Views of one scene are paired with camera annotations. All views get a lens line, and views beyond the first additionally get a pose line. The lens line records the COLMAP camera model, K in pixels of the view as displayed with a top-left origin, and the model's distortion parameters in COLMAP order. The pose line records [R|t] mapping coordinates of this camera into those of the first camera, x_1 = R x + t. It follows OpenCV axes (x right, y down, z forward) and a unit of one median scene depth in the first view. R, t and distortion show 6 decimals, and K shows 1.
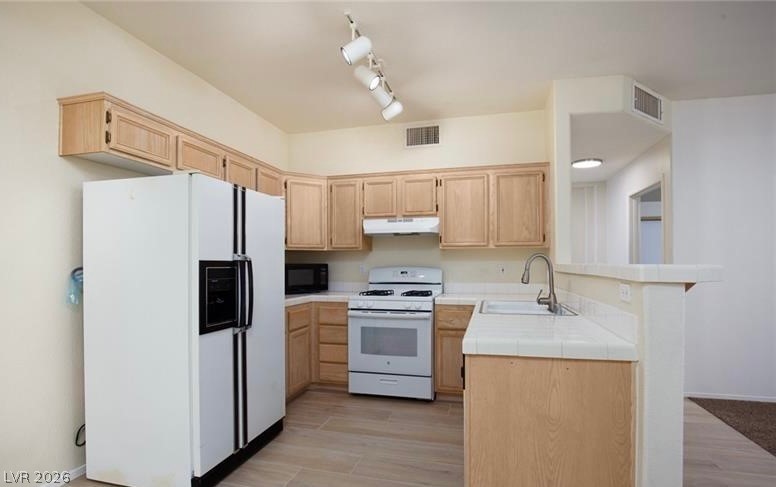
lens RADIAL K [[393.1, 0, 389.0], [0, 393.1, 261.1], [0, 0, 1]] dist [-0.002948, -0.000343]
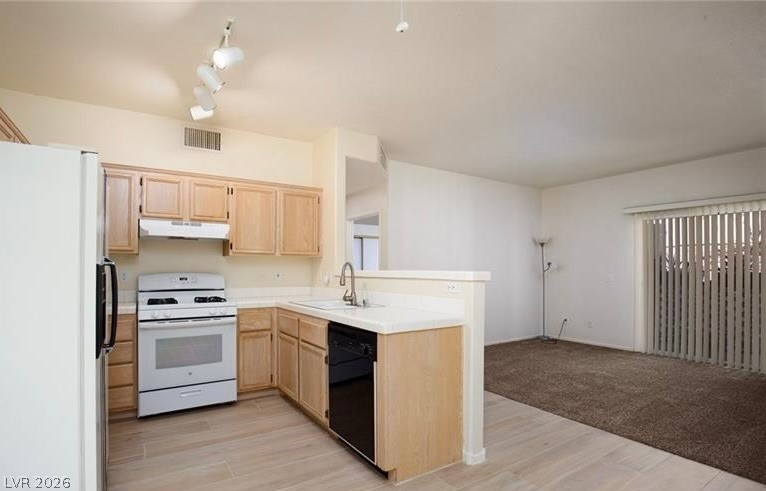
lens RADIAL K [[377.9, 0, 379.9], [0, 377.9, 266.7], [0, 0, 1]] dist [-0.000427, 0.000061]
pose [[0.697183, 0.010310, 0.716819, -0.328440], [-0.008353, 0.999946, -0.006259, 0.001744], [-0.716845, -0.001624, 0.697231, 0.032275]]
